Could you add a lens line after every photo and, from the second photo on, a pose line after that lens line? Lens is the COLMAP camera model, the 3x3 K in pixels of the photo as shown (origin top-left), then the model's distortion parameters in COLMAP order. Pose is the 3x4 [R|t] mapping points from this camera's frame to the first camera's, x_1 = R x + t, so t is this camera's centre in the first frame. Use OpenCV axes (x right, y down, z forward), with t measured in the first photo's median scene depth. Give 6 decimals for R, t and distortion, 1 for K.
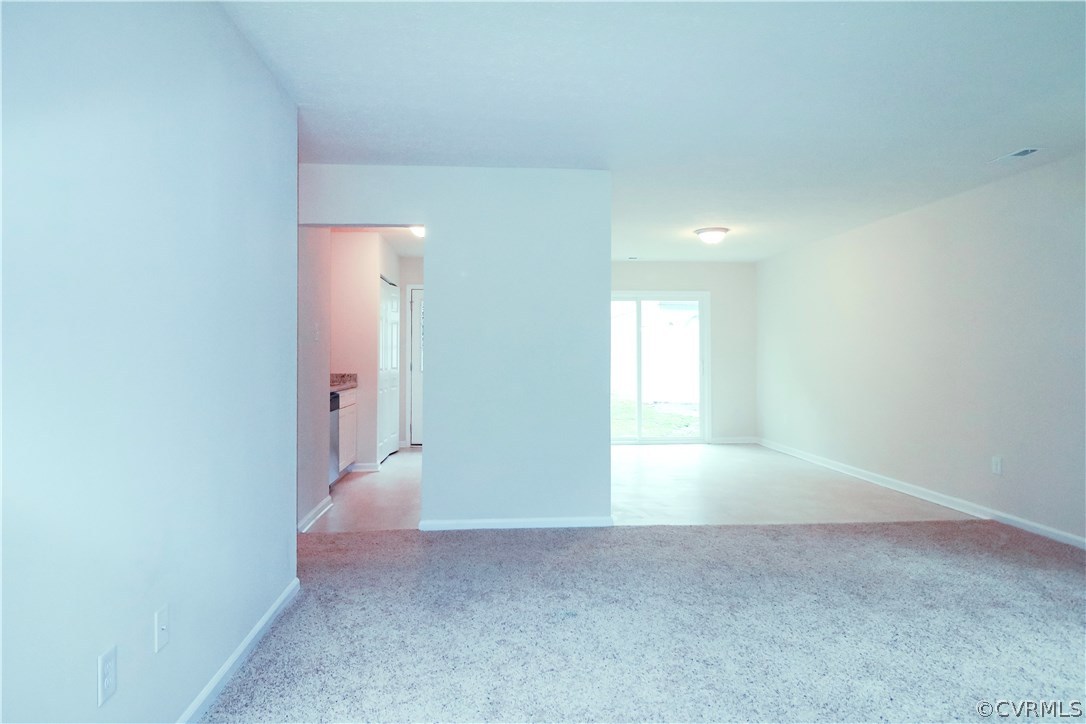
lens RADIAL K [[647.9, 0, 541.3], [0, 647.9, 347.9], [0, 0, 1]] dist [0.003791, -0.009764]
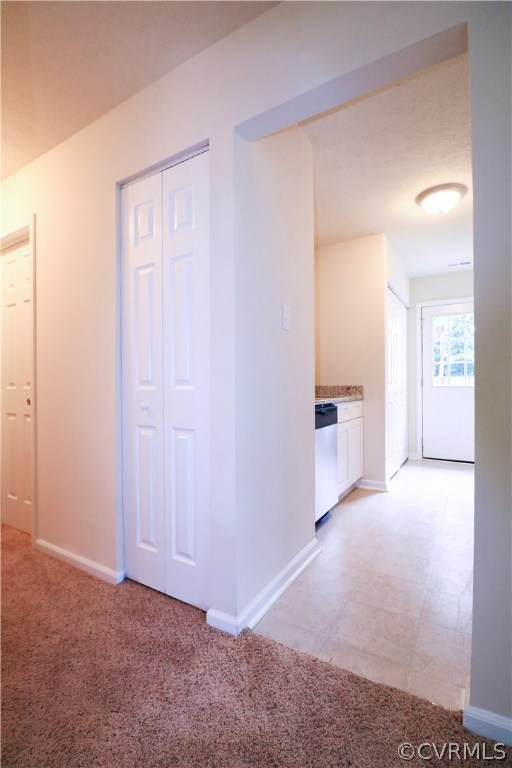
lens RADIAL K [[355.1, 0, 256.0], [0, 355.1, 384.0], [0, 0, 1]] dist [-0.018523, -0.000916]
pose [[0.811694, -0.006356, -0.584049, -0.107848], [0.012888, 0.999892, 0.007030, 0.031727], [0.583941, -0.013233, 0.811688, 0.486027]]
